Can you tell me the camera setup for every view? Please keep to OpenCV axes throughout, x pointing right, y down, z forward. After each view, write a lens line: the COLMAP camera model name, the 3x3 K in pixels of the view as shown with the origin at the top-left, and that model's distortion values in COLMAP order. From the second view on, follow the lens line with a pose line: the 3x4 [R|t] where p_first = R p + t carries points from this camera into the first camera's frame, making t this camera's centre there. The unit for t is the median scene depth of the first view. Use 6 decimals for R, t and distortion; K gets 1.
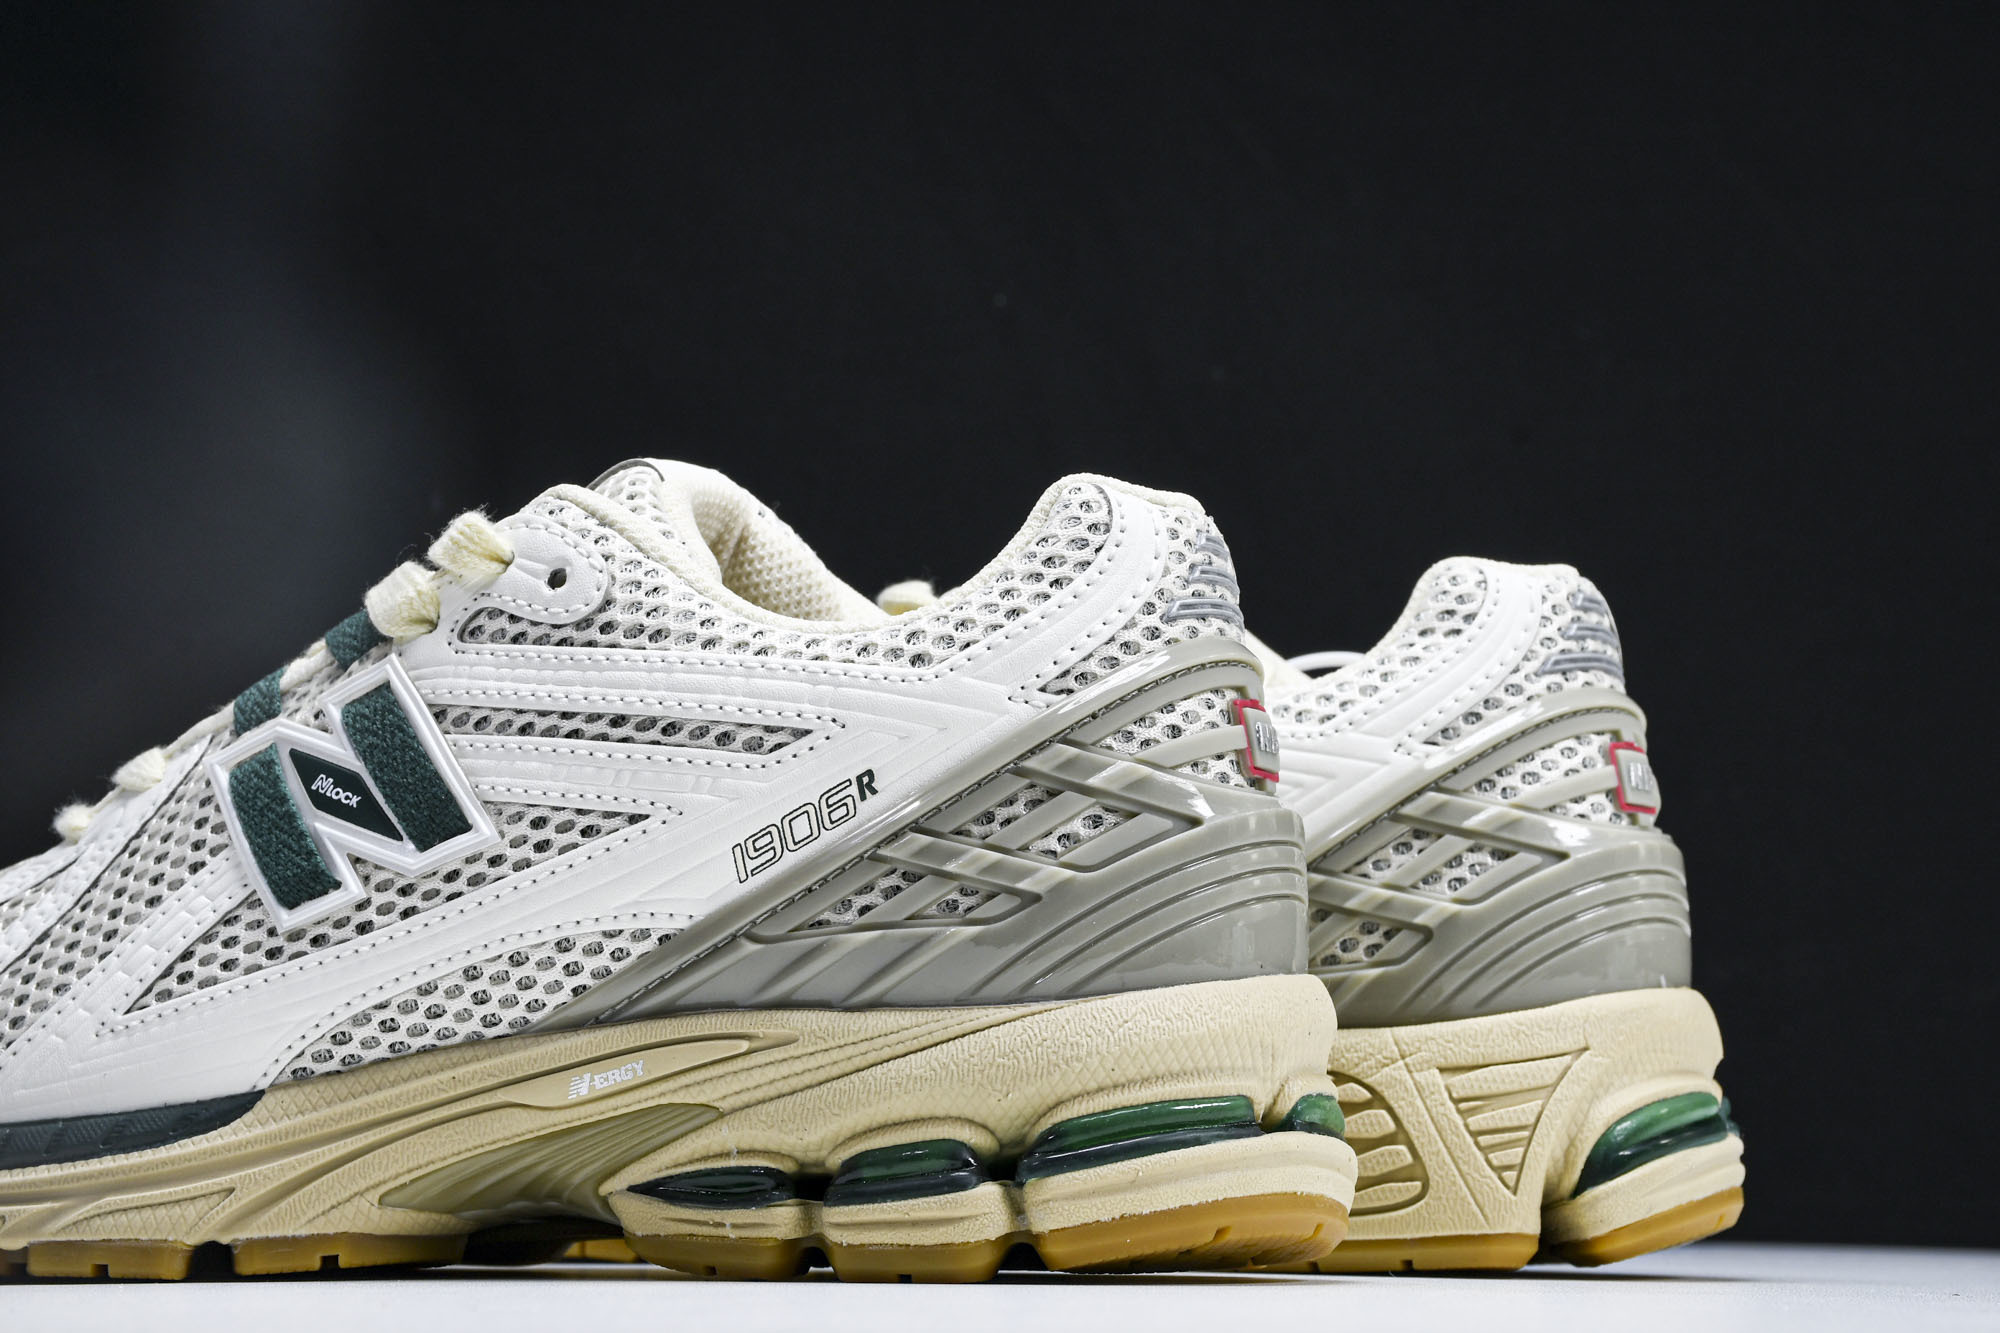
lens RADIAL K [[4364.5, 0, 1003.3], [0, 4364.5, 600.1], [0, 0, 1]] dist [0.079233, 2.058643]
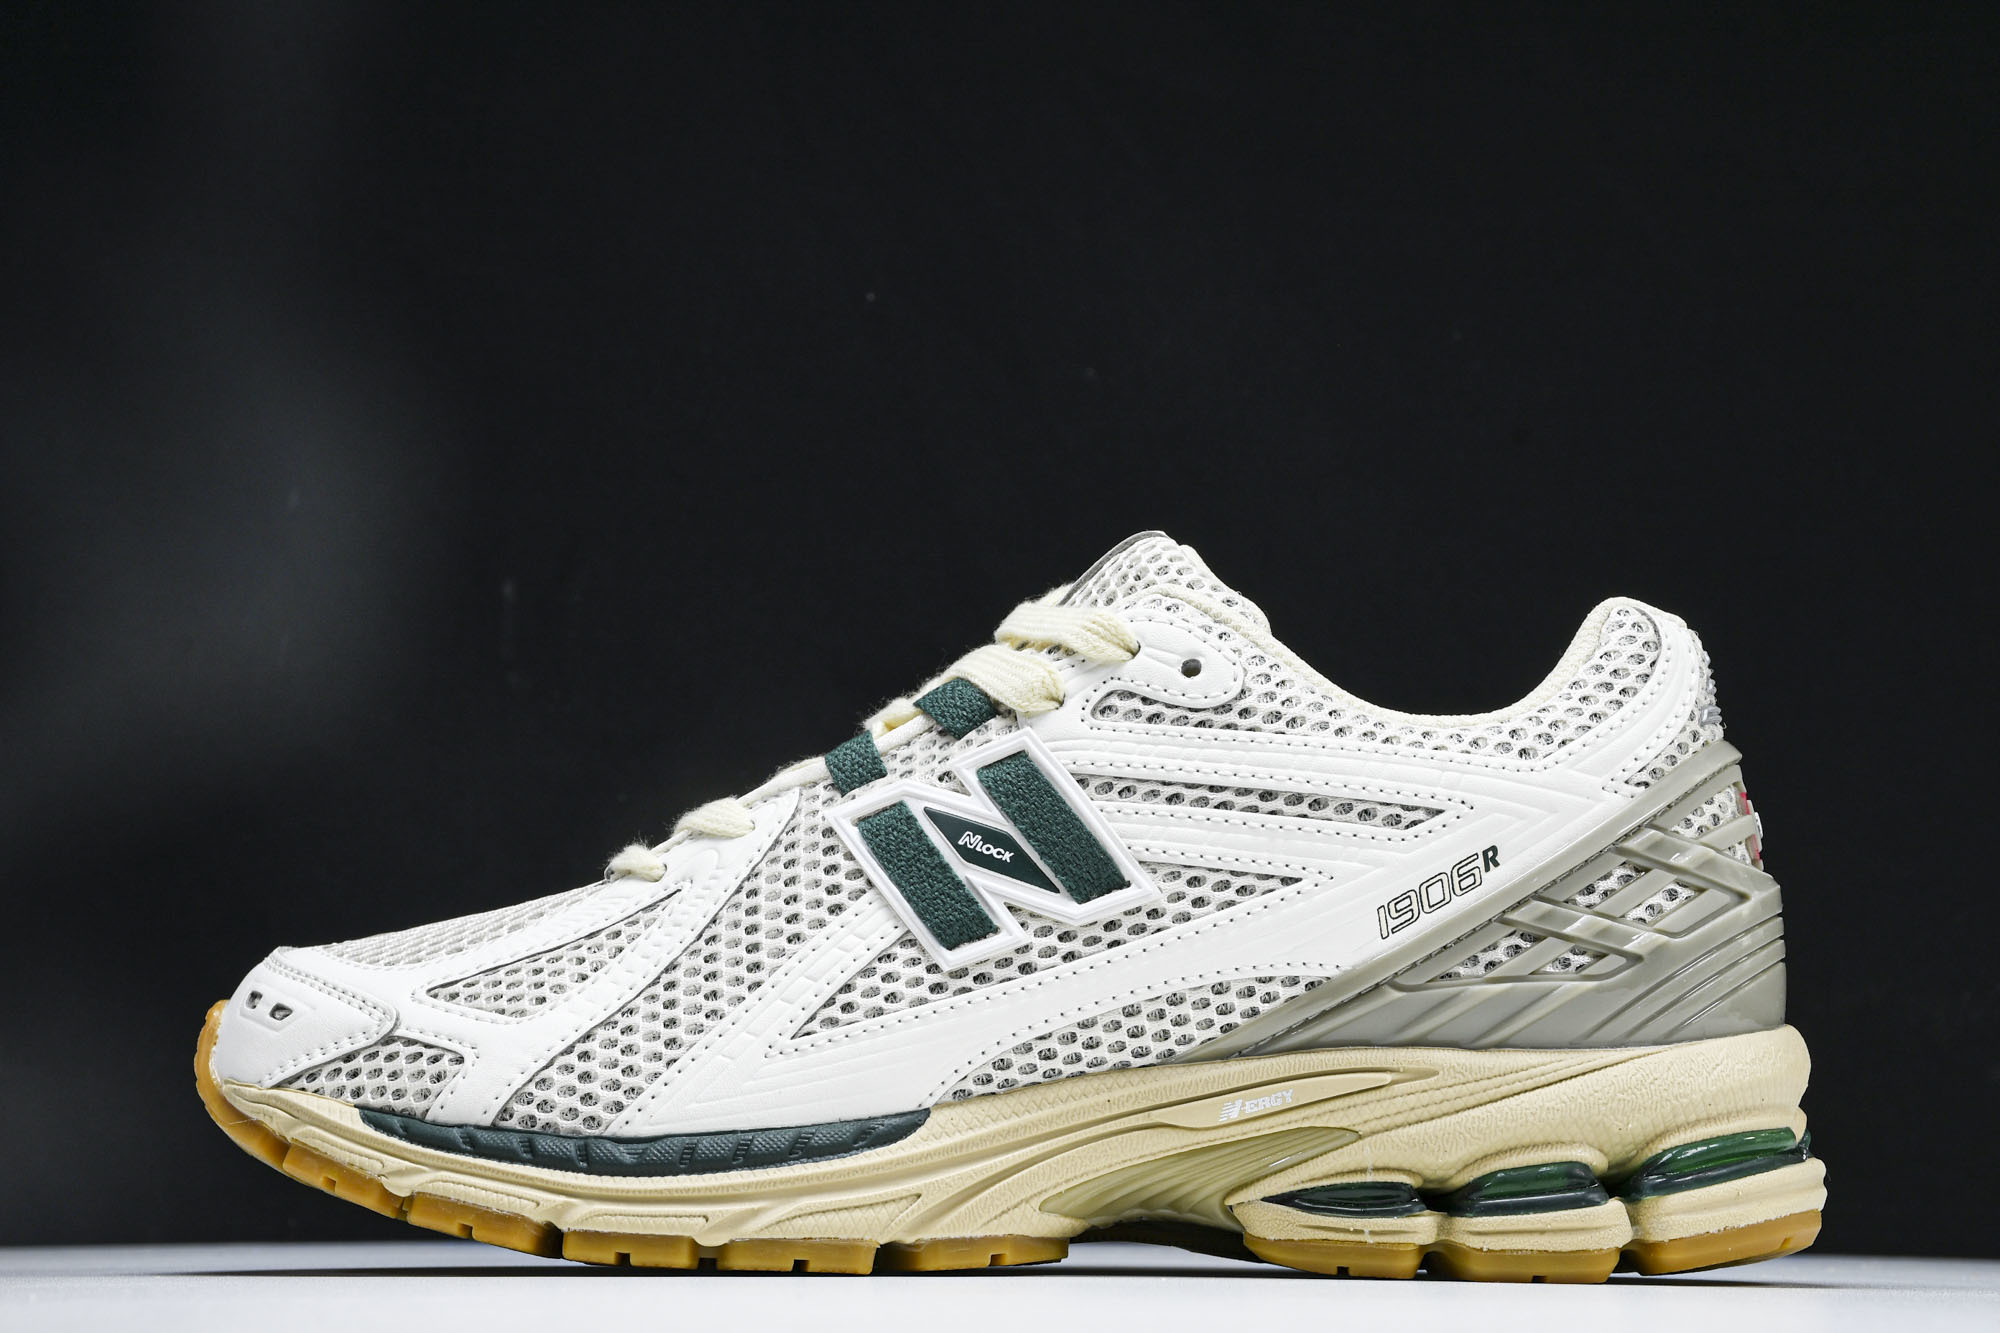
lens RADIAL K [[4364.5, 0, 1003.3], [0, 4364.5, 600.1], [0, 0, 1]] dist [0.079233, 2.058643]
pose [[0.958564, 0.043907, 0.281473, -0.482166], [-0.043288, 0.999027, -0.008422, -0.011312], [-0.281569, -0.004112, 0.959532, -0.090883]]
